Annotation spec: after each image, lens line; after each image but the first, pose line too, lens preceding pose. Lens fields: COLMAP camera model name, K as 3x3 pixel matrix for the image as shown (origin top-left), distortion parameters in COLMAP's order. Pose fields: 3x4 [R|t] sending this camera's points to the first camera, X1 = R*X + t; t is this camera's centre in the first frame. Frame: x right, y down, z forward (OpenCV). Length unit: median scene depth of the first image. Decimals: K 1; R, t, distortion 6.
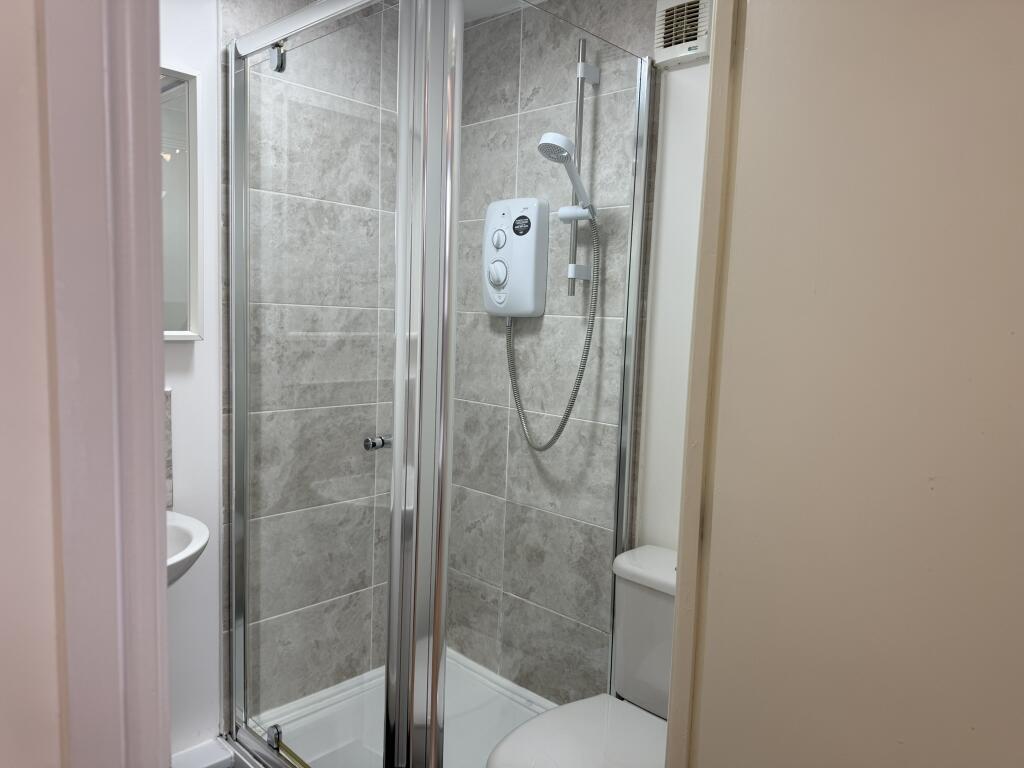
lens RADIAL K [[725.0, 0, 506.7], [0, 725.0, 390.8], [0, 0, 1]] dist [0.083605, -0.101862]
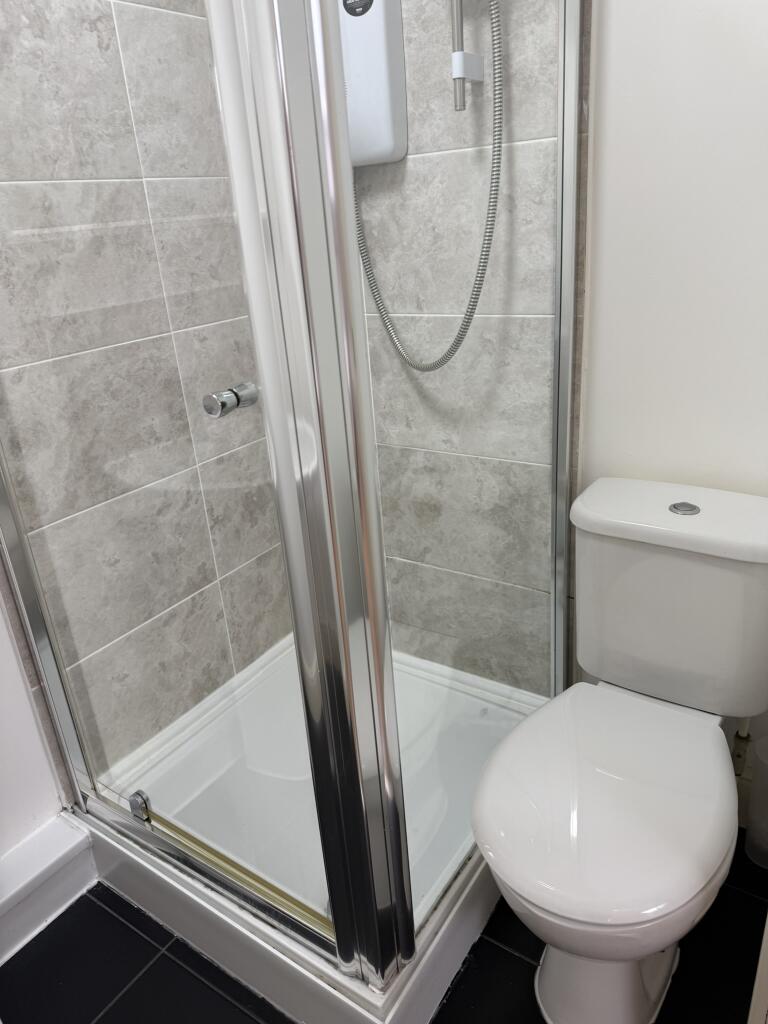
lens RADIAL K [[725.0, 0, 374.7], [0, 725.0, 508.8], [0, 0, 1]] dist [0.083605, -0.101862]
pose [[0.980290, -0.166569, 0.106234, -0.100274], [0.130593, 0.949827, 0.284210, 0.003647], [-0.148244, -0.264735, 0.952859, 0.299443]]
